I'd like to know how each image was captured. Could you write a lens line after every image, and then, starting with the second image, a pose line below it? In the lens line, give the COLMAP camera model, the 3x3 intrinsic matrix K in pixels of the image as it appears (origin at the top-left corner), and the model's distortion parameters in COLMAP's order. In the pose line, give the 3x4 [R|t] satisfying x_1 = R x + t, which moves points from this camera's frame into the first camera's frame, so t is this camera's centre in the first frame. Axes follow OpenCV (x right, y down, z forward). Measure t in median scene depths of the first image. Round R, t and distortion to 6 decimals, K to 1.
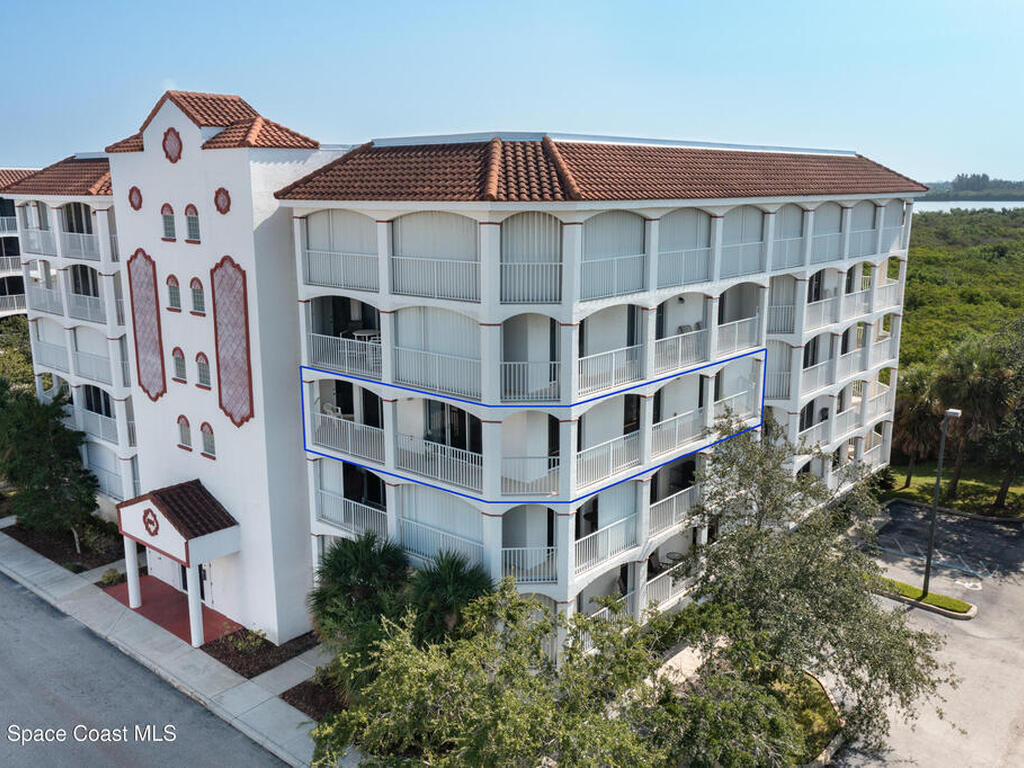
lens RADIAL K [[893.8, 0, 512.0], [0, 893.8, 384.0], [0, 0, 1]] dist [-0.008266, -0.004717]
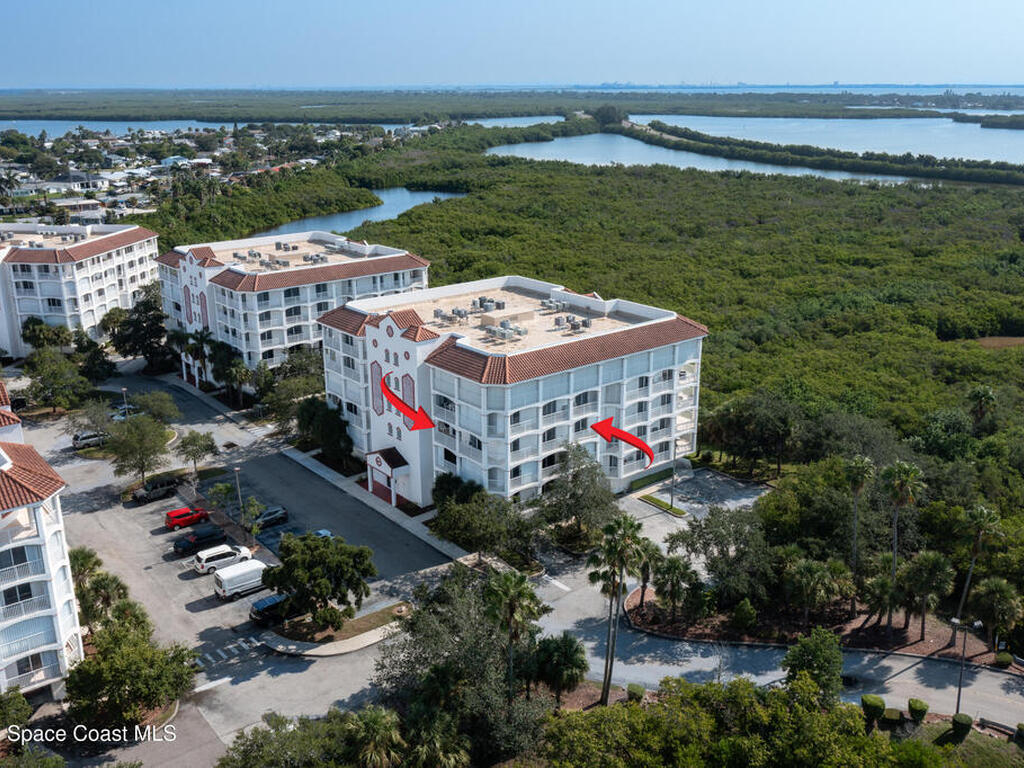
lens RADIAL K [[893.8, 0, 512.0], [0, 893.8, 384.0], [0, 0, 1]] dist [-0.008266, -0.004717]
pose [[0.985935, 0.049576, -0.159606, 0.461895], [-0.034859, 0.994988, 0.093723, -0.379539], [0.163452, -0.086841, 0.982722, -1.735595]]
